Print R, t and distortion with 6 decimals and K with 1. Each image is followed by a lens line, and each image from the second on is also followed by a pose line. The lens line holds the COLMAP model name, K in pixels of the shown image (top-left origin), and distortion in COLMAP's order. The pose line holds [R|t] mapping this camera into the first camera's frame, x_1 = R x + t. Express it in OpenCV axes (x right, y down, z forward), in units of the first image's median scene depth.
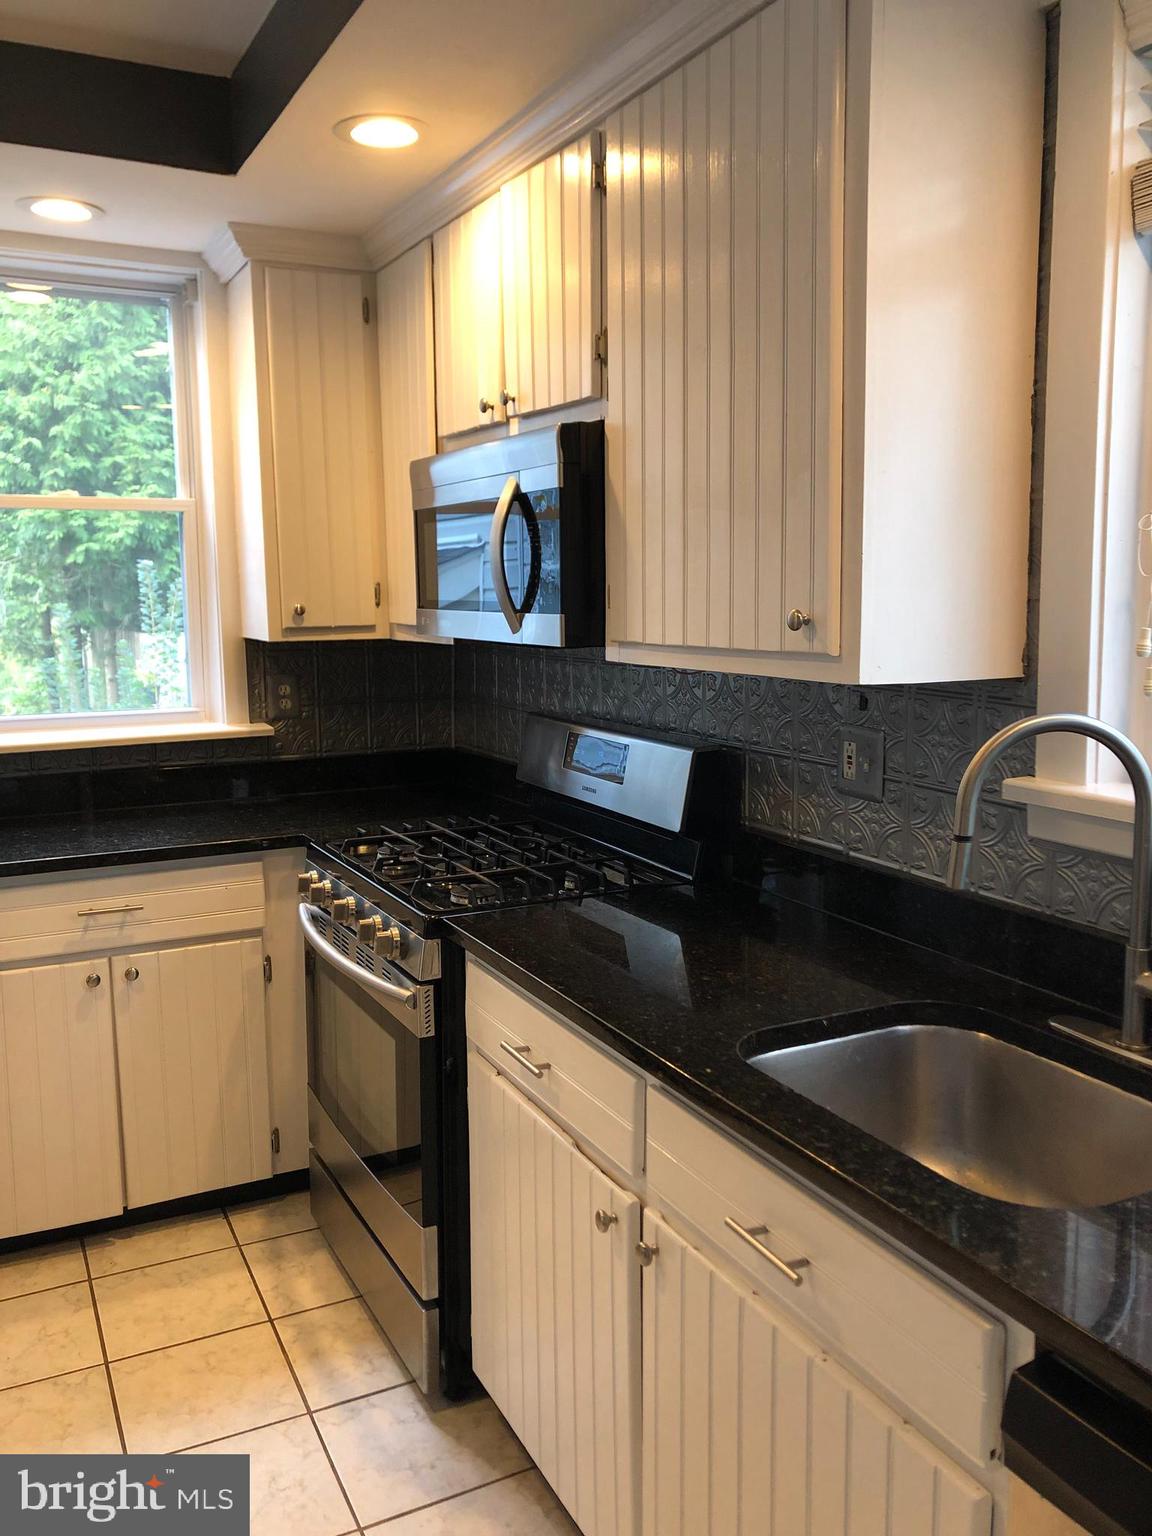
lens RADIAL K [[1257.9, 0, 578.8], [0, 1257.9, 743.8], [0, 0, 1]] dist [0.043750, -0.008847]
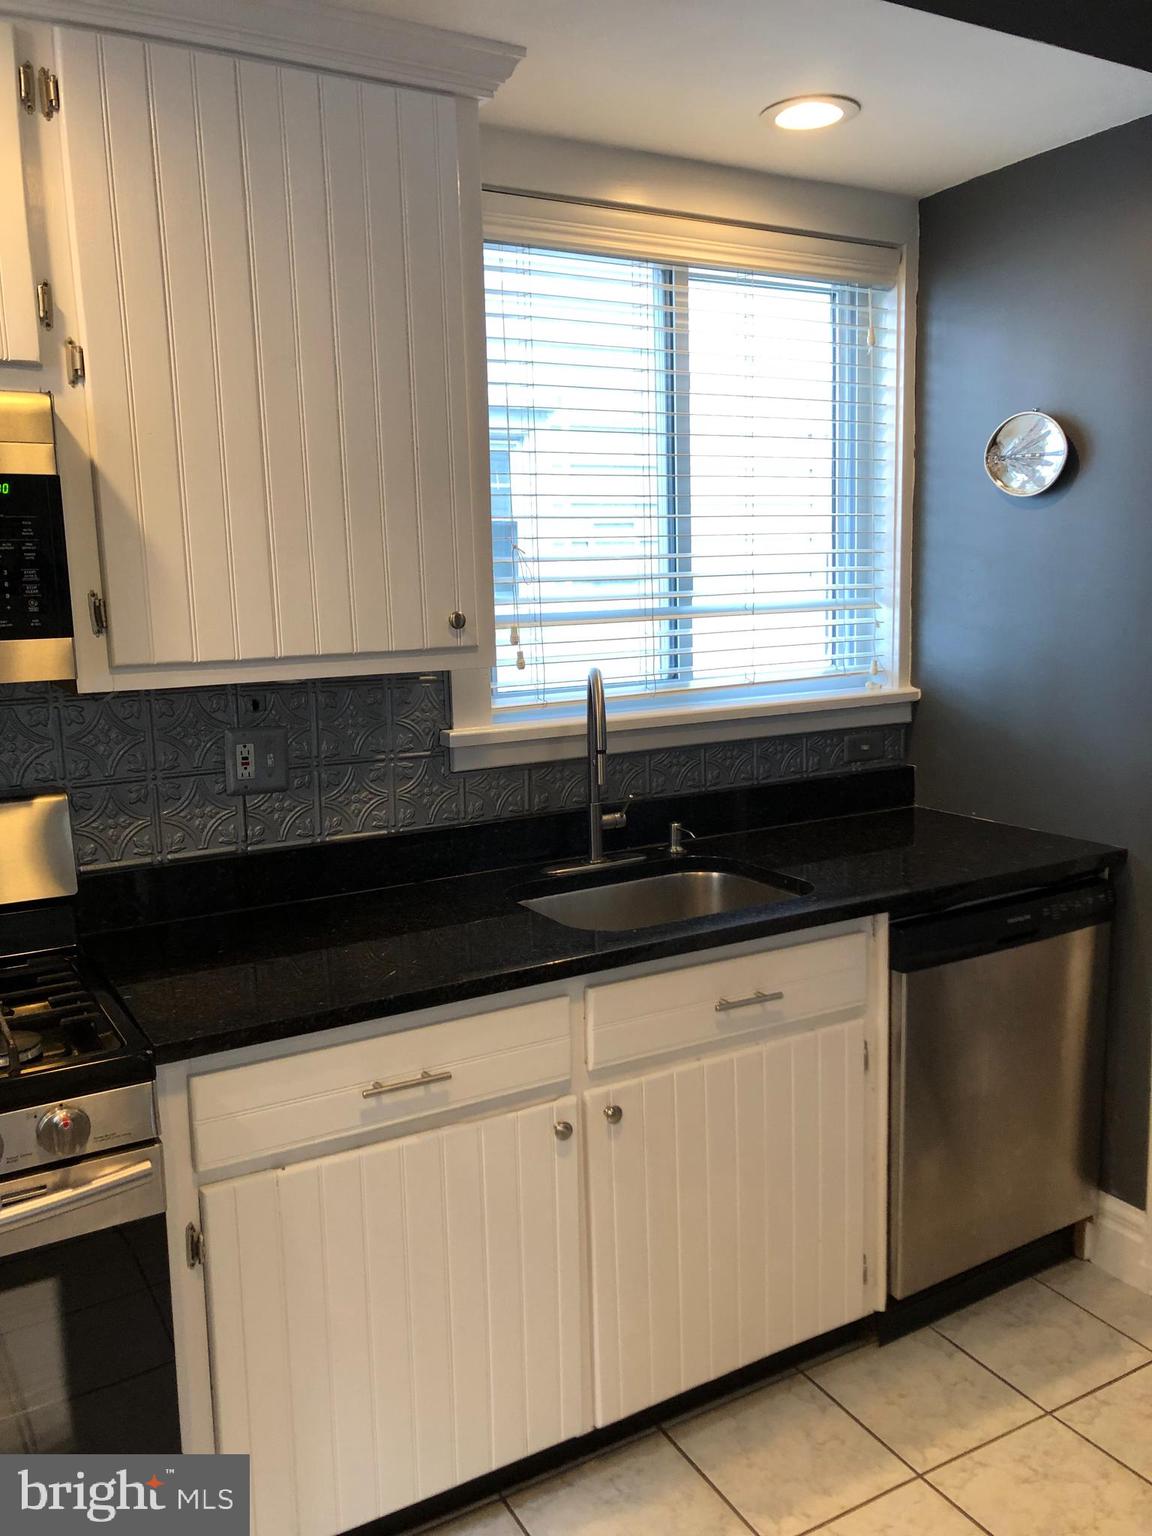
lens RADIAL K [[1257.9, 0, 578.8], [0, 1257.9, 743.8], [0, 0, 1]] dist [0.043750, -0.008847]
pose [[-0.063915, -0.133520, 0.988983, -1.016163], [0.147611, 0.978843, 0.141691, -0.131826], [-0.986978, 0.155041, -0.042854, 0.924102]]
